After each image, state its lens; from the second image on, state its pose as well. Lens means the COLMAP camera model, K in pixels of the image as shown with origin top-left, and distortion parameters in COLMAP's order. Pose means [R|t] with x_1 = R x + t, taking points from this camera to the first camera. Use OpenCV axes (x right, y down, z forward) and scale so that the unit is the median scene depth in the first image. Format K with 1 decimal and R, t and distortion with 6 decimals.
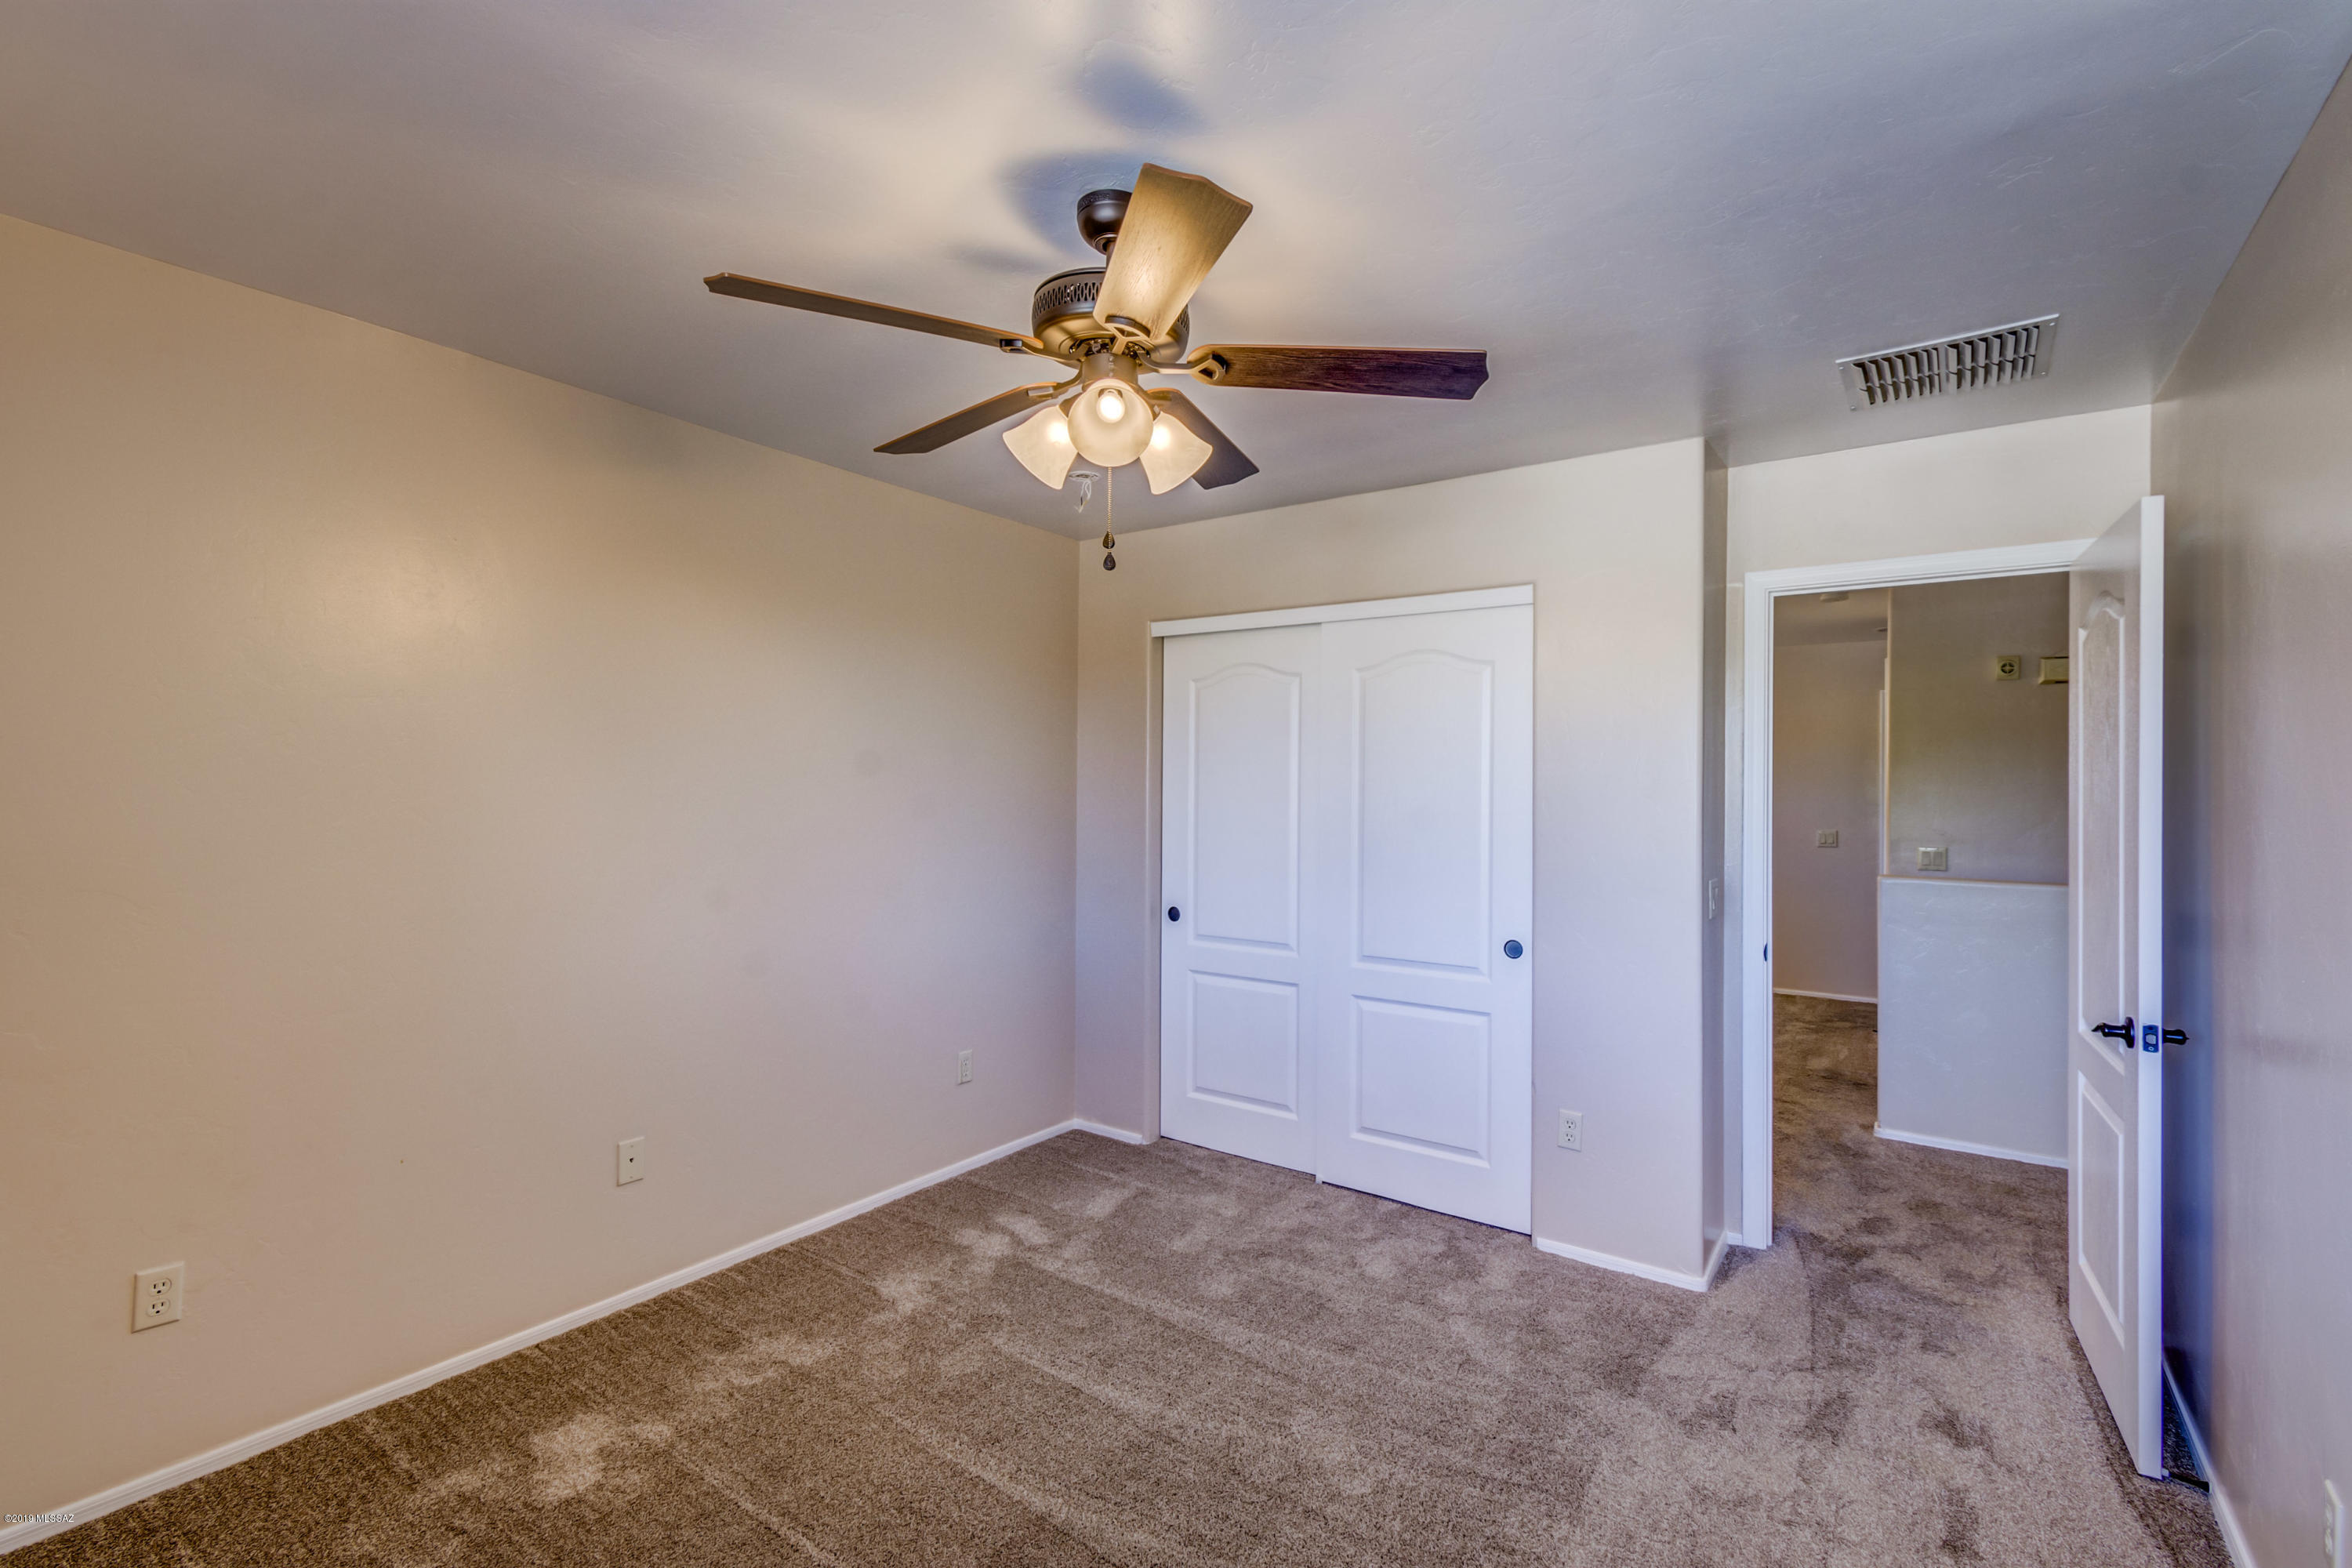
lens RADIAL K [[1044.3, 0, 1187.5], [0, 1044.3, 789.2], [0, 0, 1]] dist [0.018869, -0.008144]
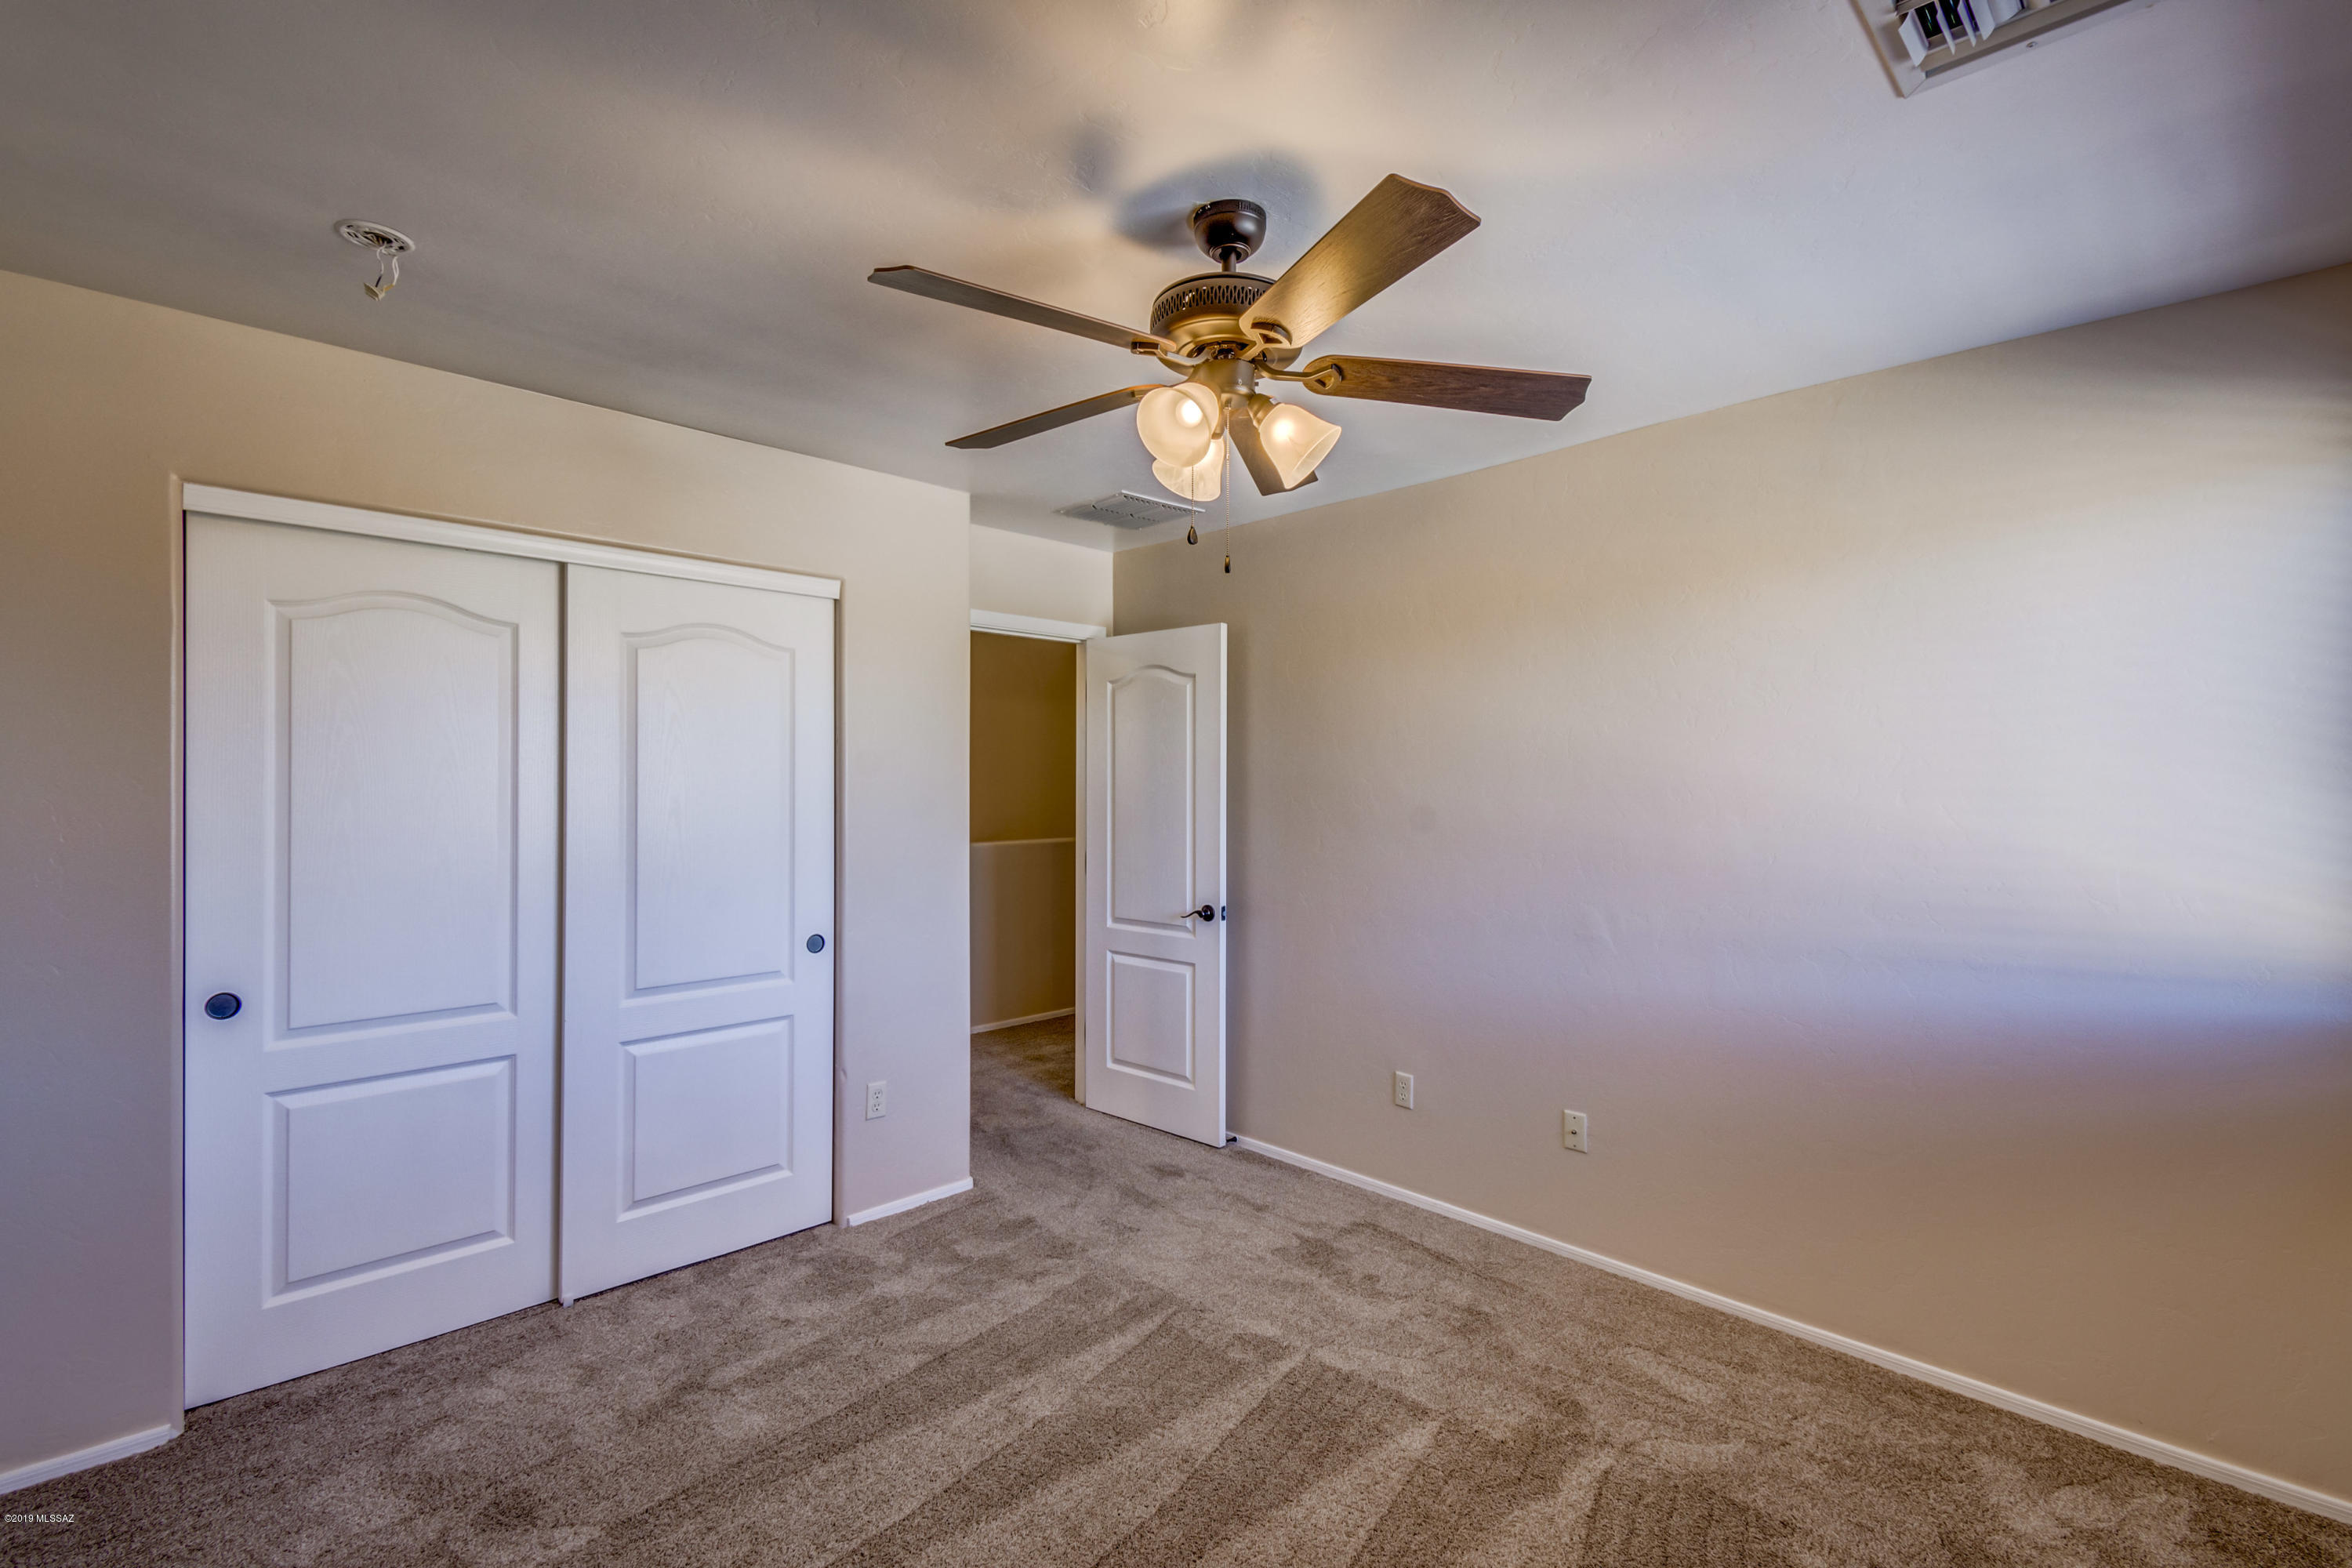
lens RADIAL K [[1044.3, 0, 1185.1], [0, 1044.3, 788.0], [0, 0, 1]] dist [0.018869, -0.008144]
pose [[0.182202, -0.014766, 0.983150, -0.590813], [0.000411, 0.999888, 0.014941, -0.008866], [-0.983261, -0.002318, 0.182188, 0.469037]]
